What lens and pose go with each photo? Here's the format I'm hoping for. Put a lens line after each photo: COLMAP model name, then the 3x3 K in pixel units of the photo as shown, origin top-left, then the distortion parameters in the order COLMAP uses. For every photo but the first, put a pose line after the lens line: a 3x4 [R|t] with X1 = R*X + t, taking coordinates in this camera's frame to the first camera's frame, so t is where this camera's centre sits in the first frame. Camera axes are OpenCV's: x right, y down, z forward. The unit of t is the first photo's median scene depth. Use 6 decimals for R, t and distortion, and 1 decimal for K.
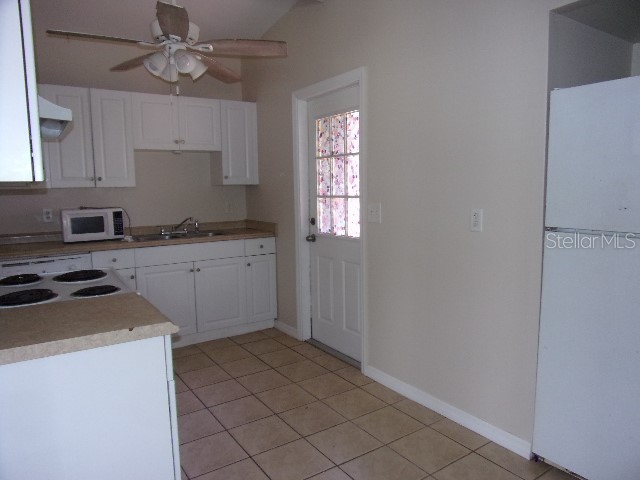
lens RADIAL K [[456.6, 0, 321.8], [0, 456.6, 240.3], [0, 0, 1]] dist [-0.048435, 0.030571]
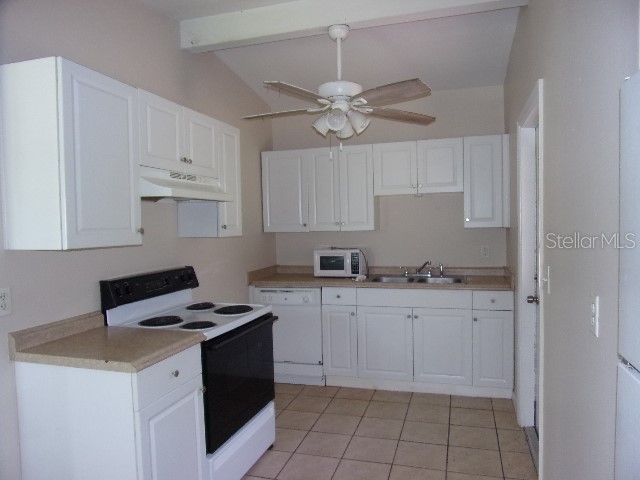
lens RADIAL K [[456.6, 0, 321.8], [0, 456.6, 240.3], [0, 0, 1]] dist [-0.048435, 0.030571]
pose [[0.631515, 0.033914, -0.774622, 0.404791], [-0.077012, 0.996846, -0.019141, -0.073879], [0.771530, 0.071743, 0.632135, 0.256744]]
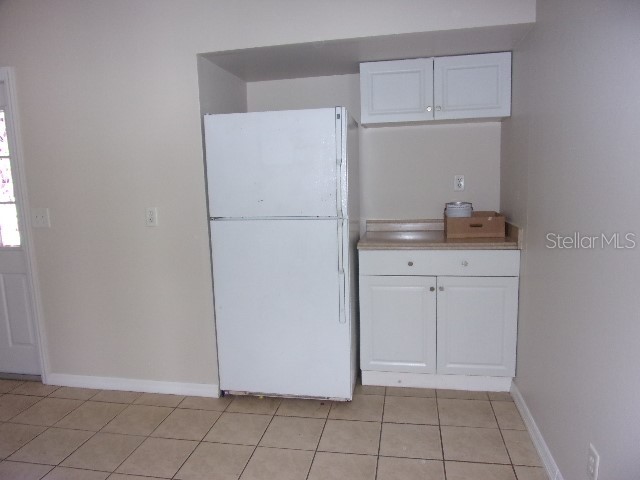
lens RADIAL K [[456.6, 0, 321.8], [0, 456.6, 240.3], [0, 0, 1]] dist [-0.048435, 0.030571]
pose [[0.704245, -0.107779, 0.701728, -0.128360], [0.104739, 0.993367, 0.047458, 0.004722], [-0.702188, 0.040076, 0.710862, -0.103252]]
